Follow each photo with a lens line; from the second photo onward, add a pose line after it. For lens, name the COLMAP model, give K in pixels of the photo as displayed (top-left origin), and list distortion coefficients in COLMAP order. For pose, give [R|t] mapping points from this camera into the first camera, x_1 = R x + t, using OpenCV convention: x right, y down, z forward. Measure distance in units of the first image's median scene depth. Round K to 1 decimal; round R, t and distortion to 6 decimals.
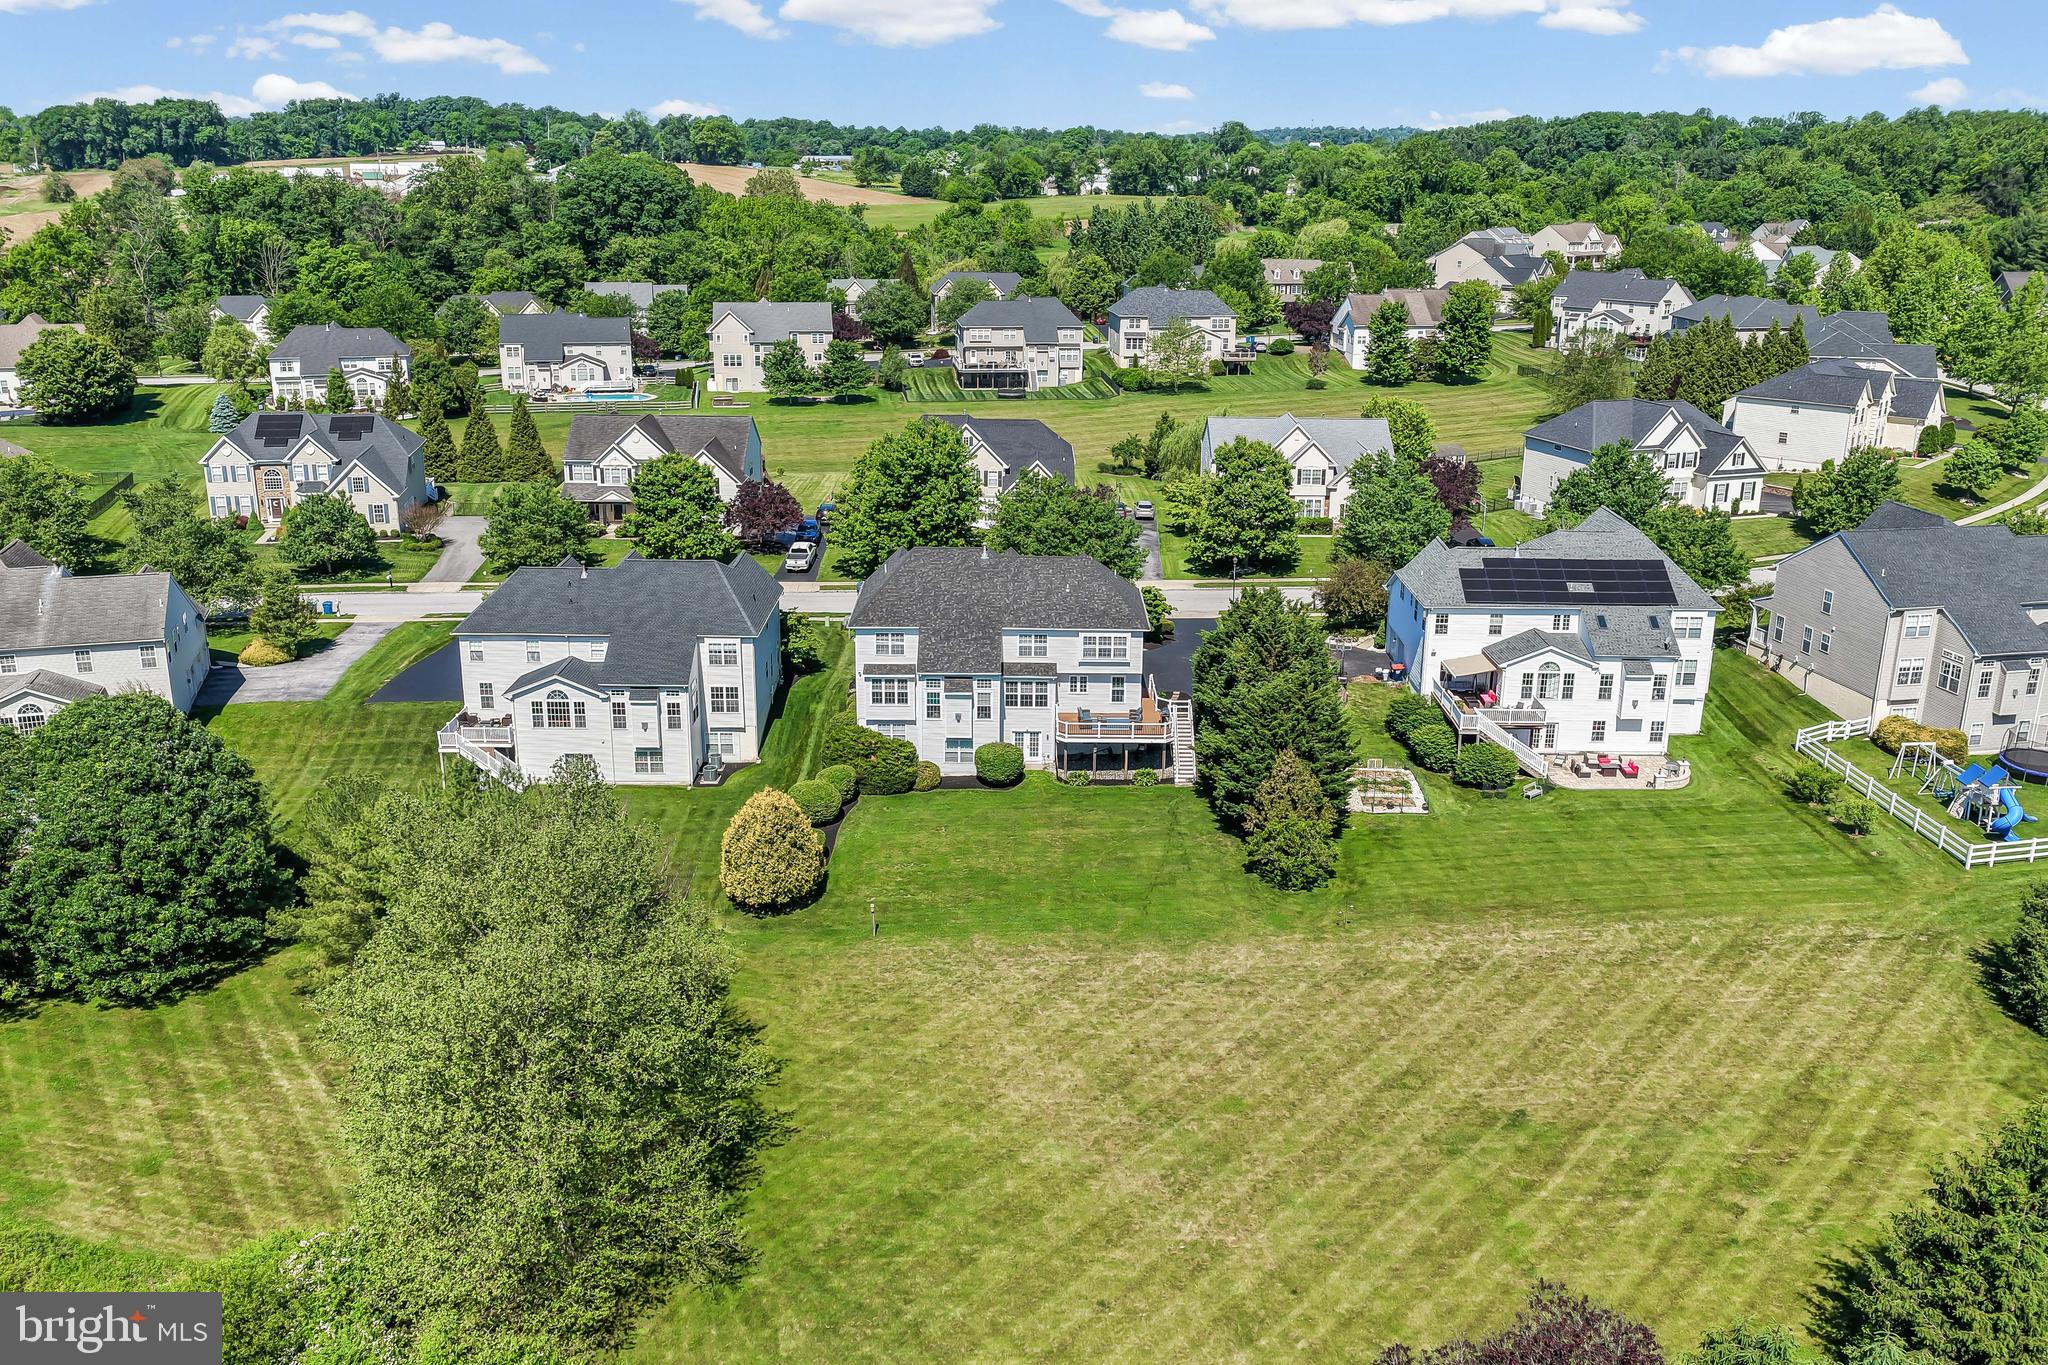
lens RADIAL K [[1728.7, 0, 1031.6], [0, 1728.7, 667.4], [0, 0, 1]] dist [-0.007636, 0.040724]
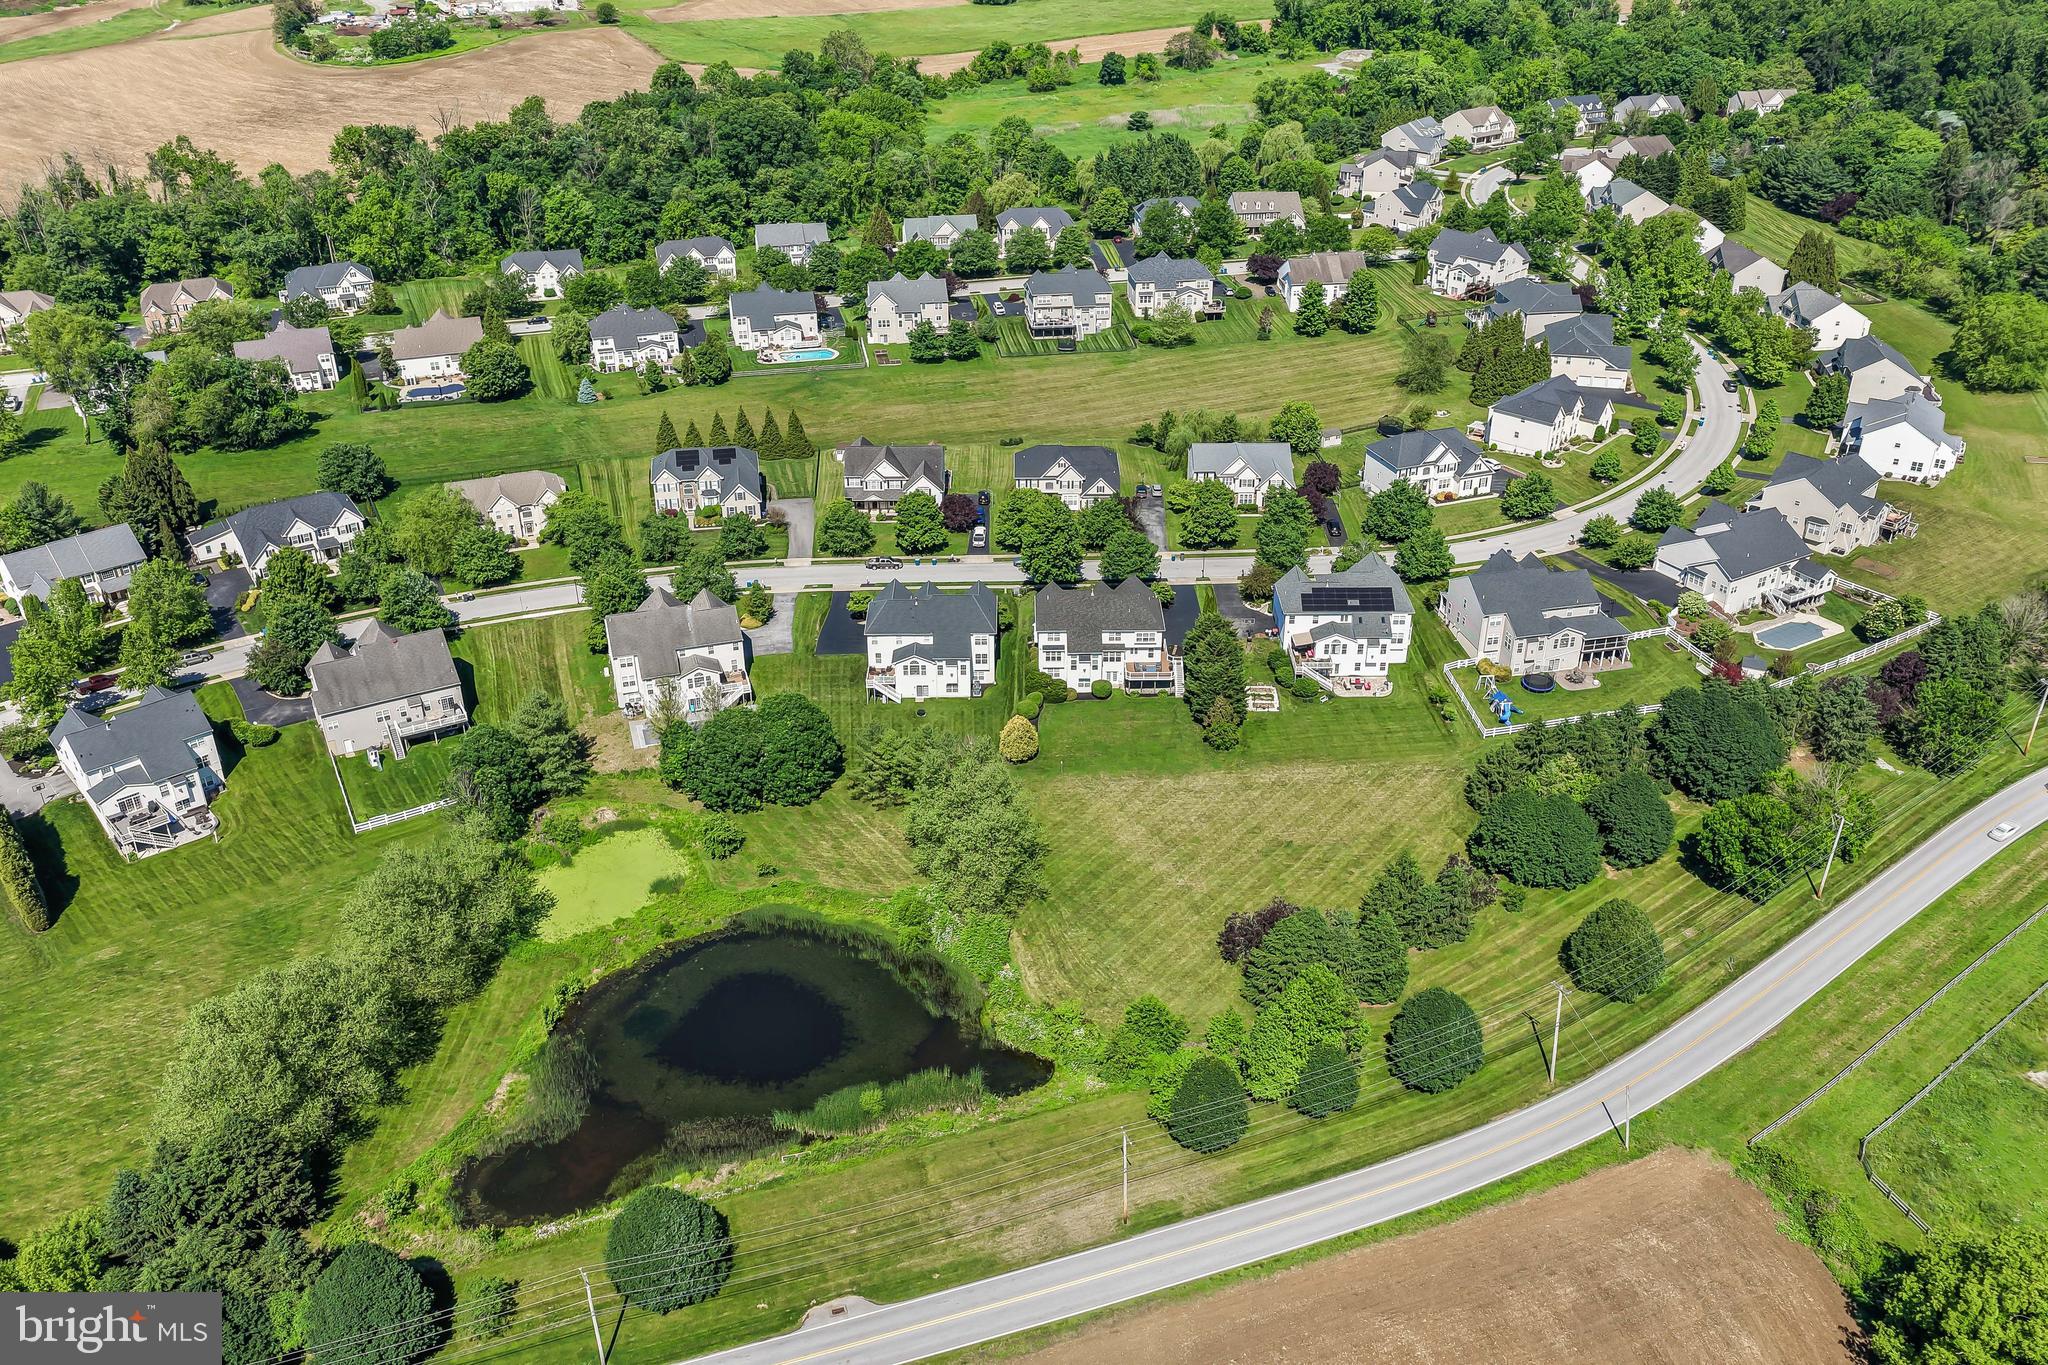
lens RADIAL K [[1593.5, 0, 1024.0], [0, 1593.5, 682.5], [0, 0, 1]] dist [0.001150, 0.006075]
pose [[0.999860, -0.014986, -0.007376, -0.102100], [0.016217, 0.976773, 0.213664, -0.395839], [0.004003, -0.213754, 0.976879, -1.068234]]
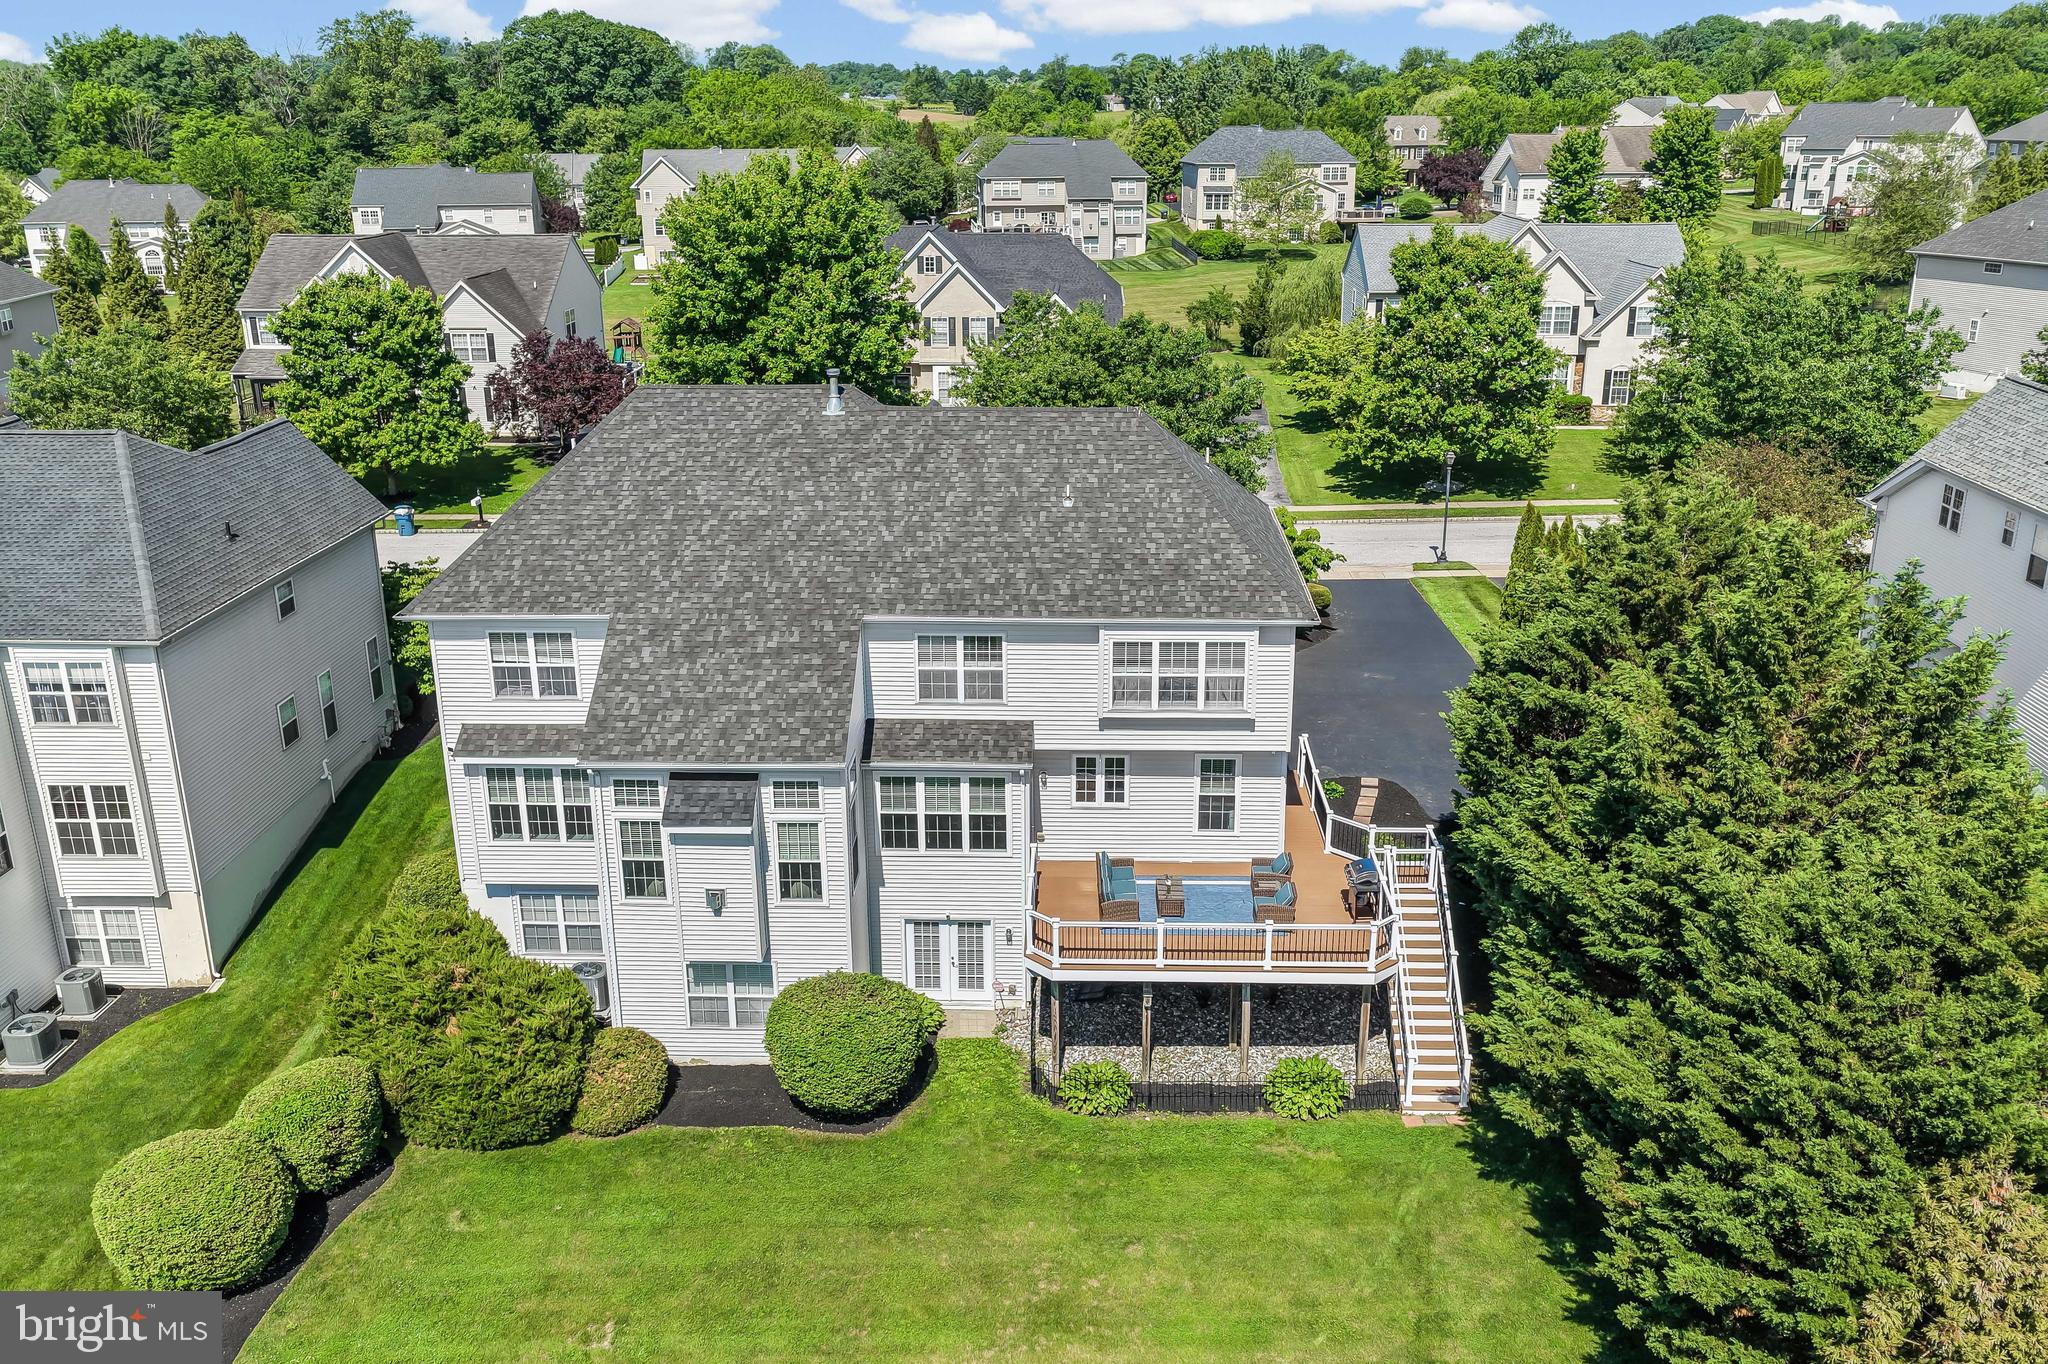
lens RADIAL K [[1728.7, 0, 1031.6], [0, 1728.7, 666.9], [0, 0, 1]] dist [-0.007636, 0.040724]
pose [[0.999131, -0.002296, -0.041605, 0.026891], [0.003323, 0.999691, 0.024640, -0.020067], [0.041536, -0.024757, 0.998830, 0.639378]]
